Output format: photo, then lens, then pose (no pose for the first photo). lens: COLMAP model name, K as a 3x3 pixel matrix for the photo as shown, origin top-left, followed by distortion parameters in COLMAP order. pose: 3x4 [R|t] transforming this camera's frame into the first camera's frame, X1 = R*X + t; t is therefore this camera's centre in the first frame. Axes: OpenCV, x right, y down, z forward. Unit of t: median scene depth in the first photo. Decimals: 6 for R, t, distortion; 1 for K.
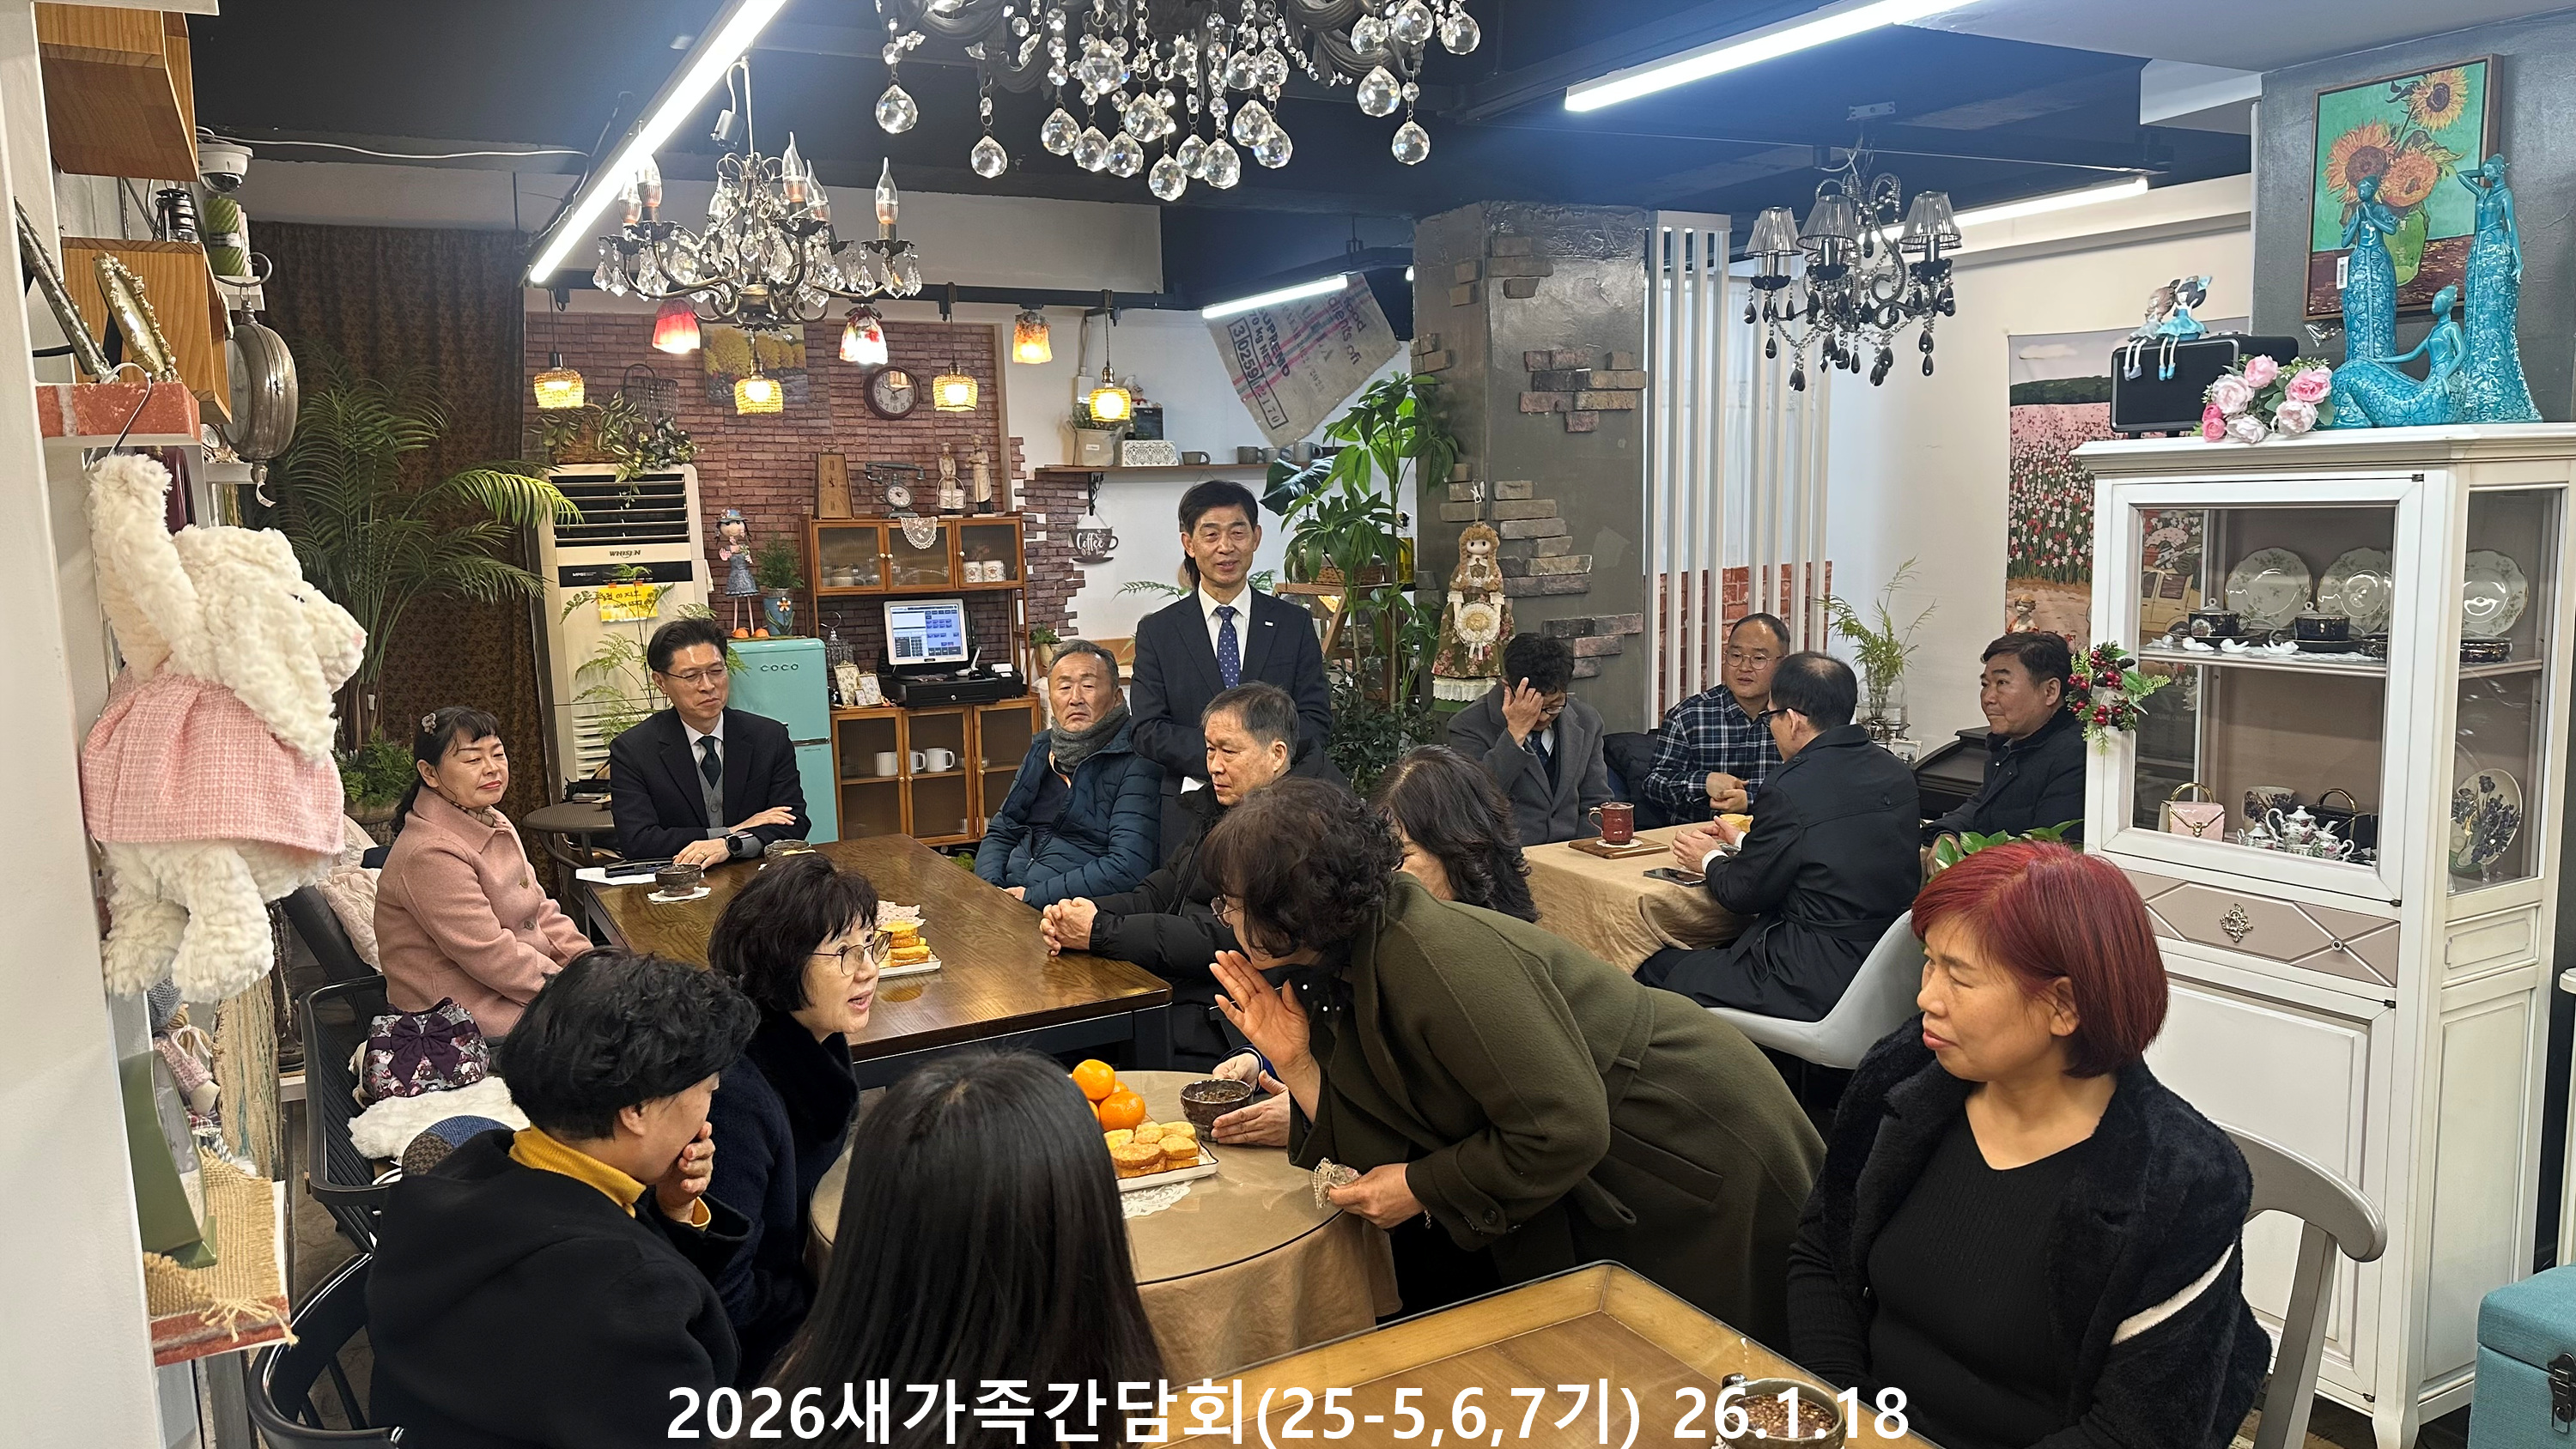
lens RADIAL K [[1795.7, 0, 1295.9], [0, 1795.7, 752.3], [0, 0, 1]] dist [0.096519, -0.120832]
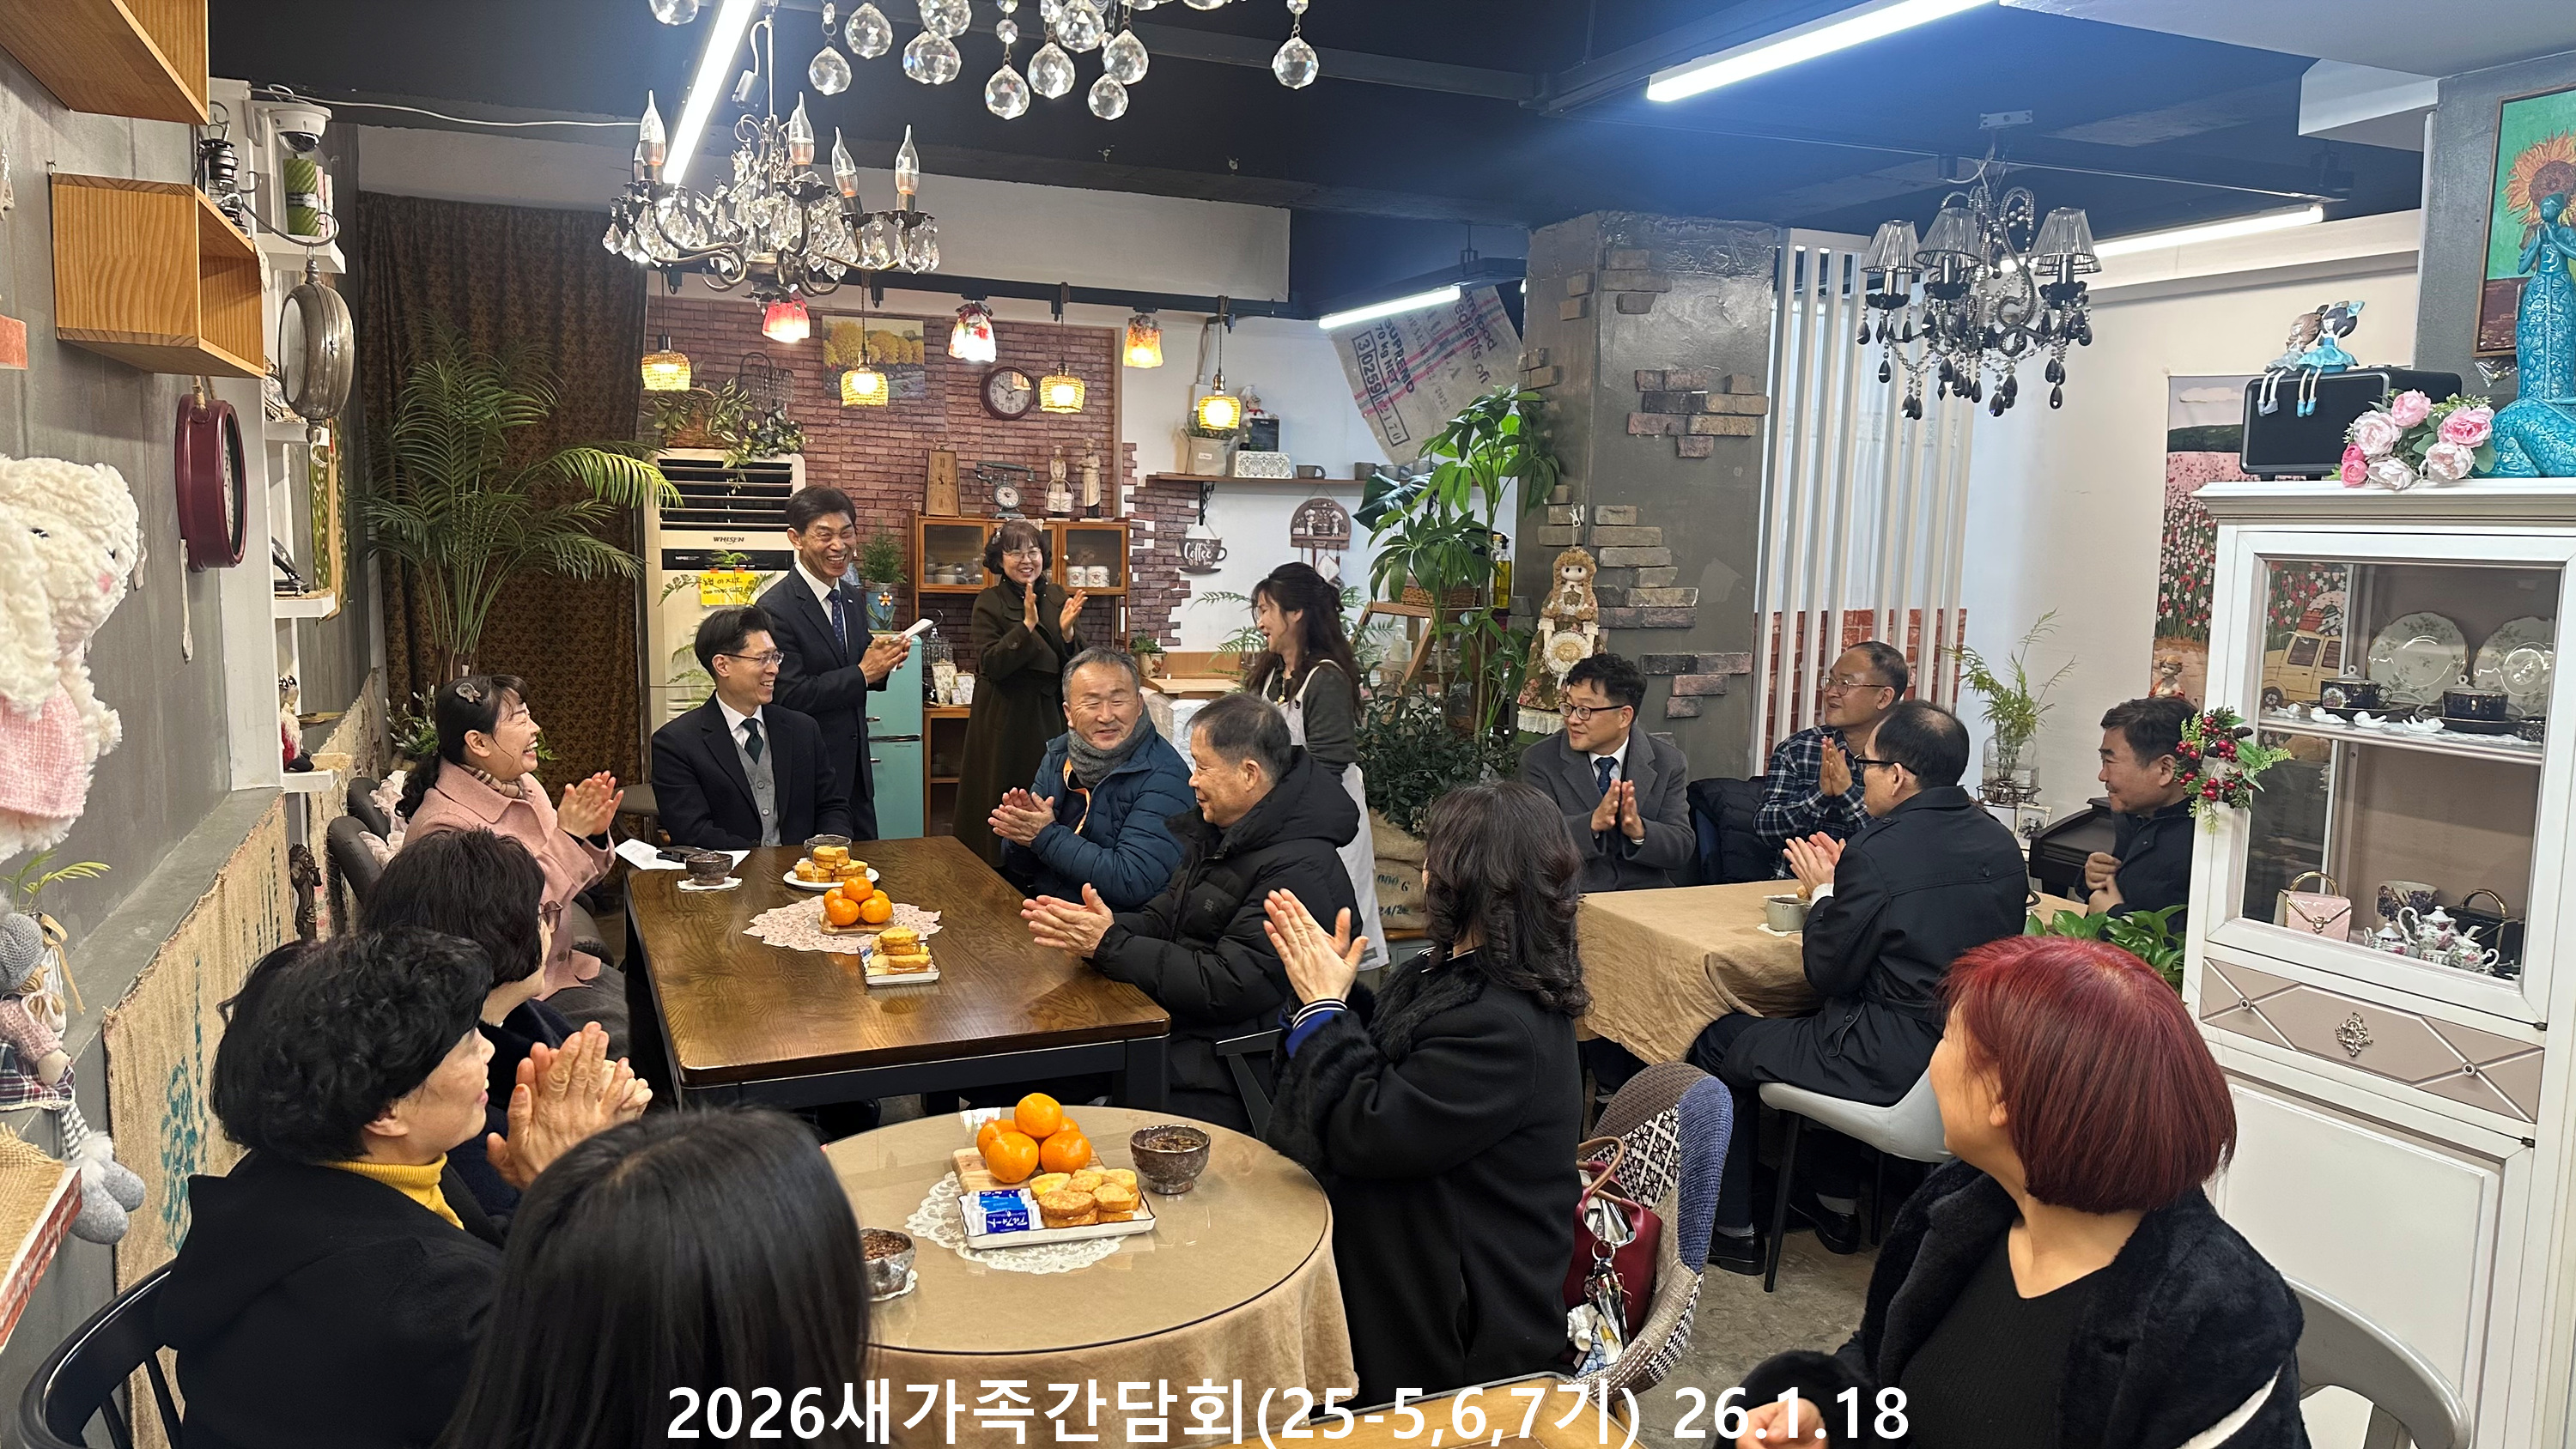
lens RADIAL K [[1795.7, 0, 1289.6], [0, 1795.7, 740.8], [0, 0, 1]] dist [0.096519, -0.120832]
pose [[0.994259, 0.058962, -0.089291, 0.041252], [-0.060683, 0.998018, -0.016689, -0.001025], [0.088130, 0.022012, 0.995866, 0.041721]]
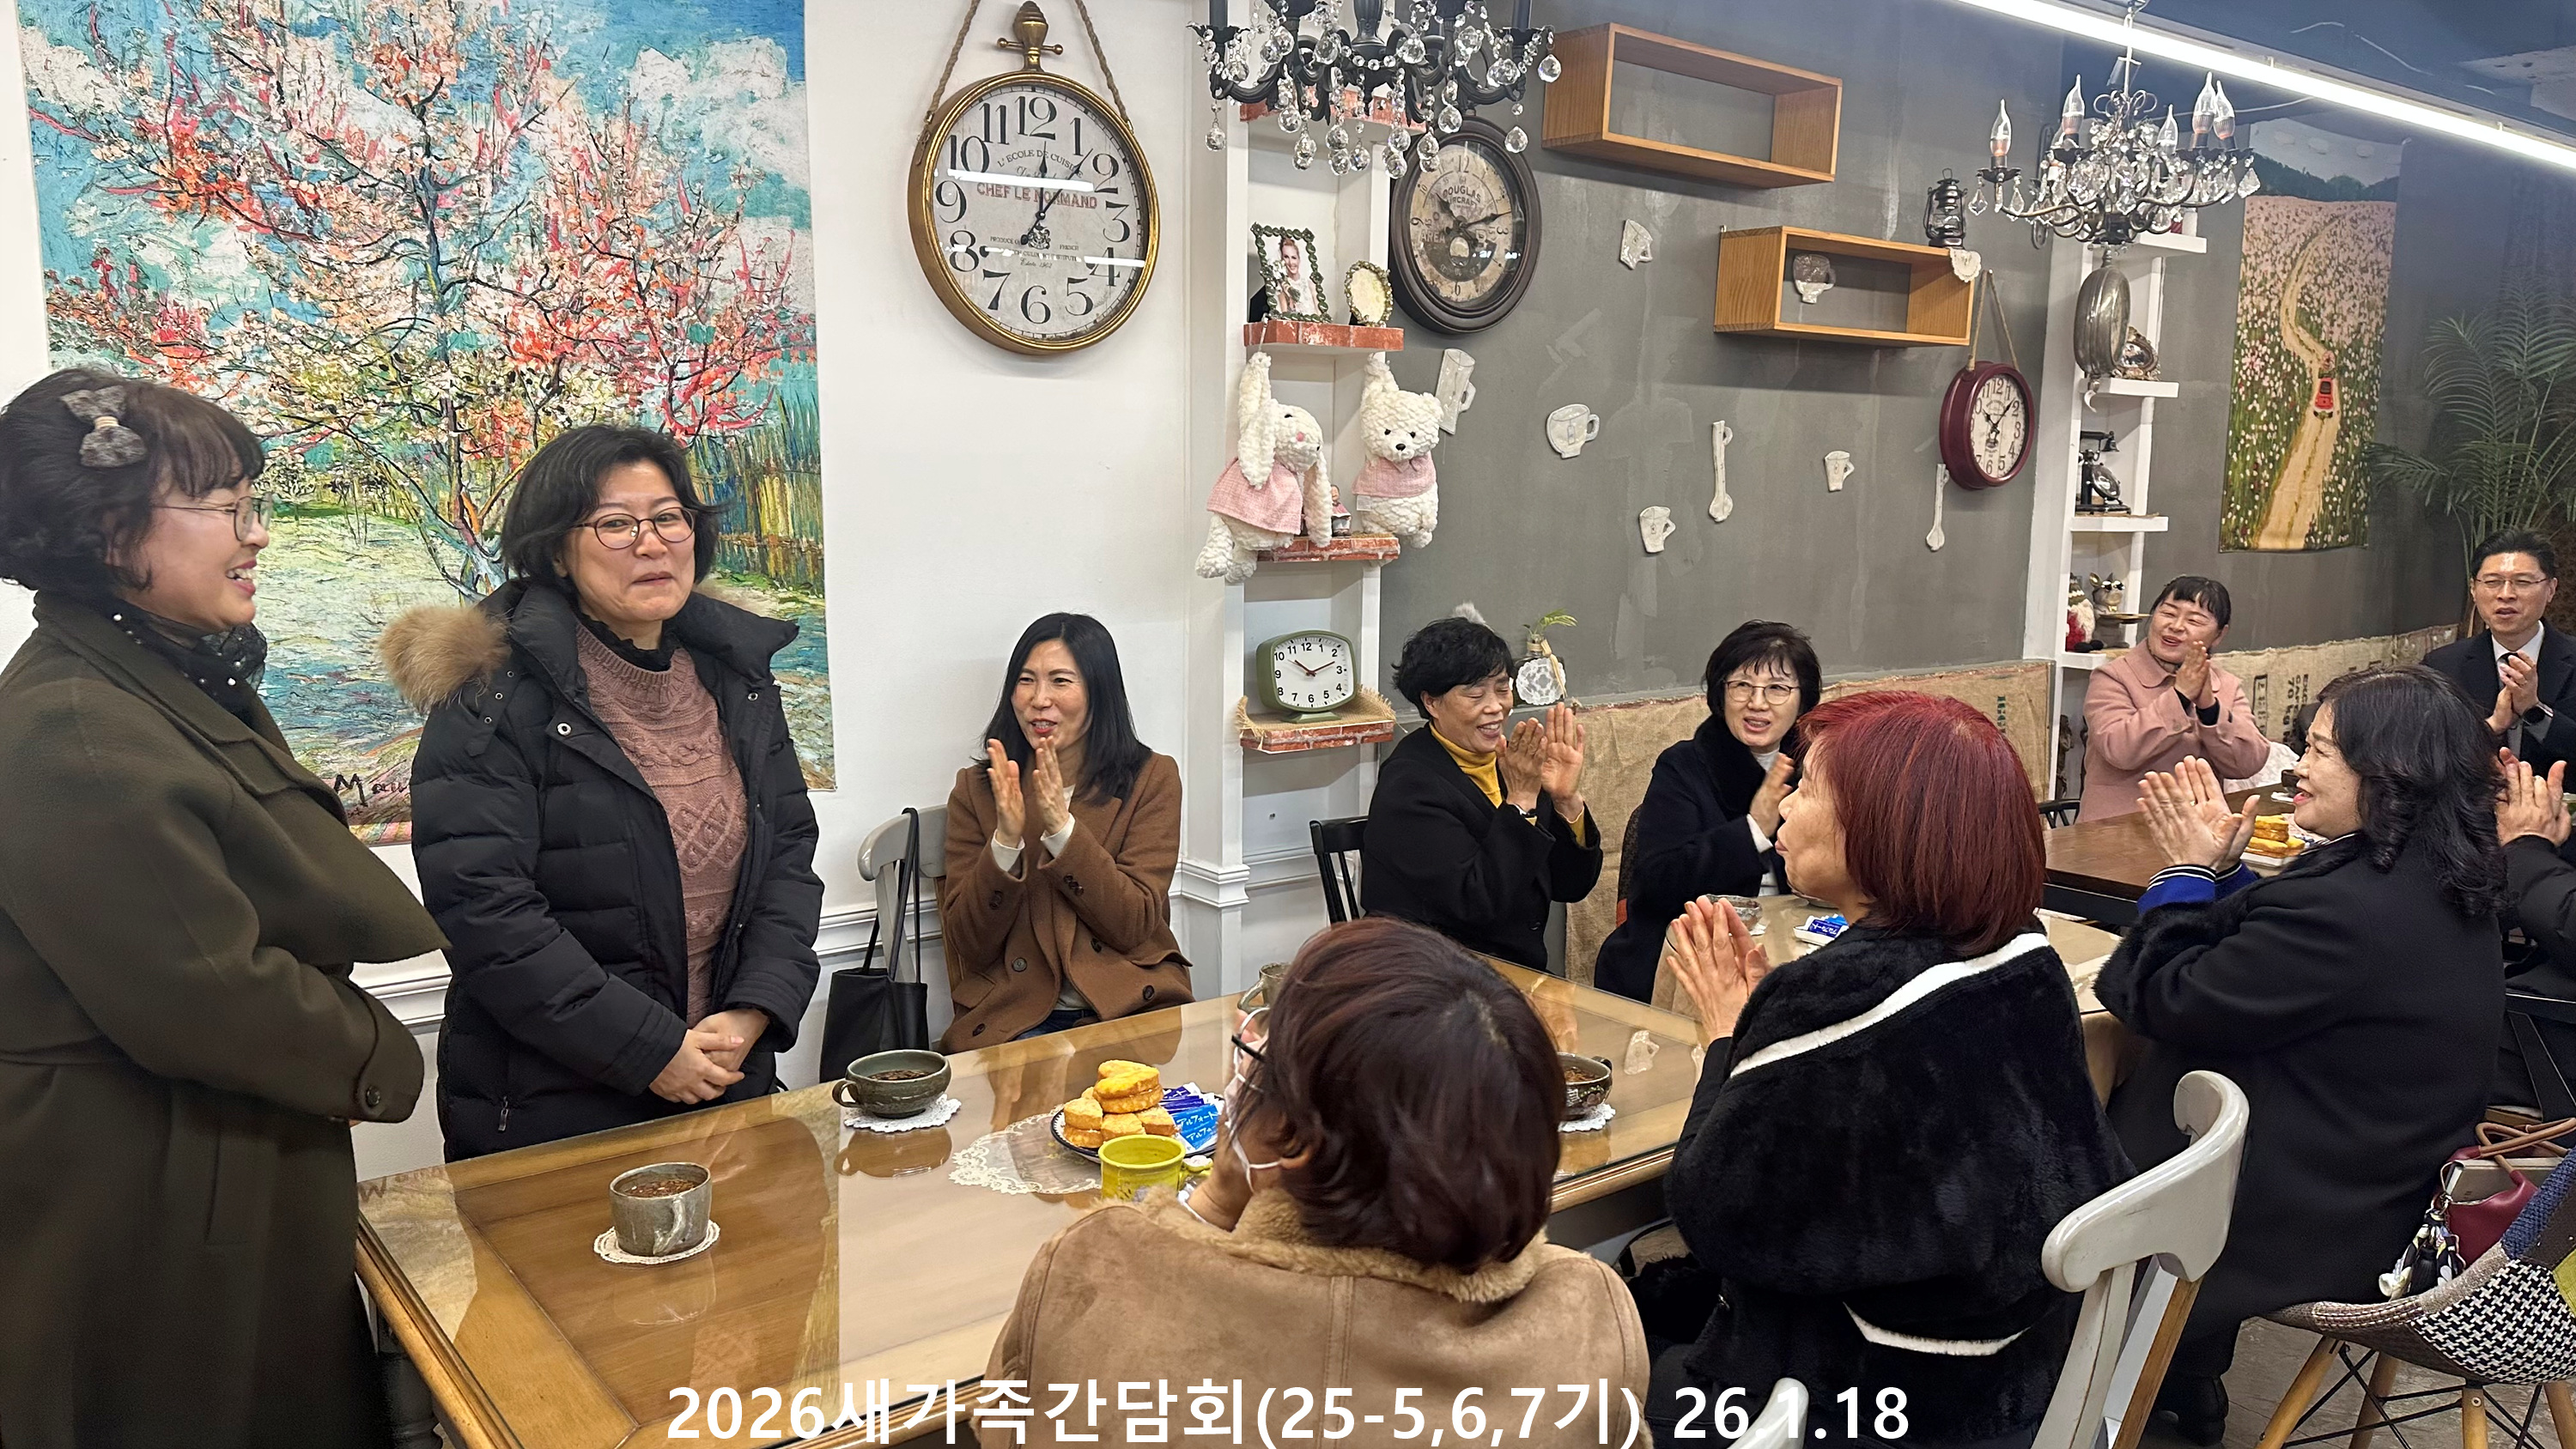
lens RADIAL K [[1795.7, 0, 1265.8], [0, 1795.7, 723.8], [0, 0, 1]] dist [0.096519, -0.120832]
pose [[0.158612, 0.167341, -0.973057, 0.434478], [-0.163003, 0.976447, 0.141354, -0.005934], [0.973793, 0.136191, 0.182153, 0.163065]]
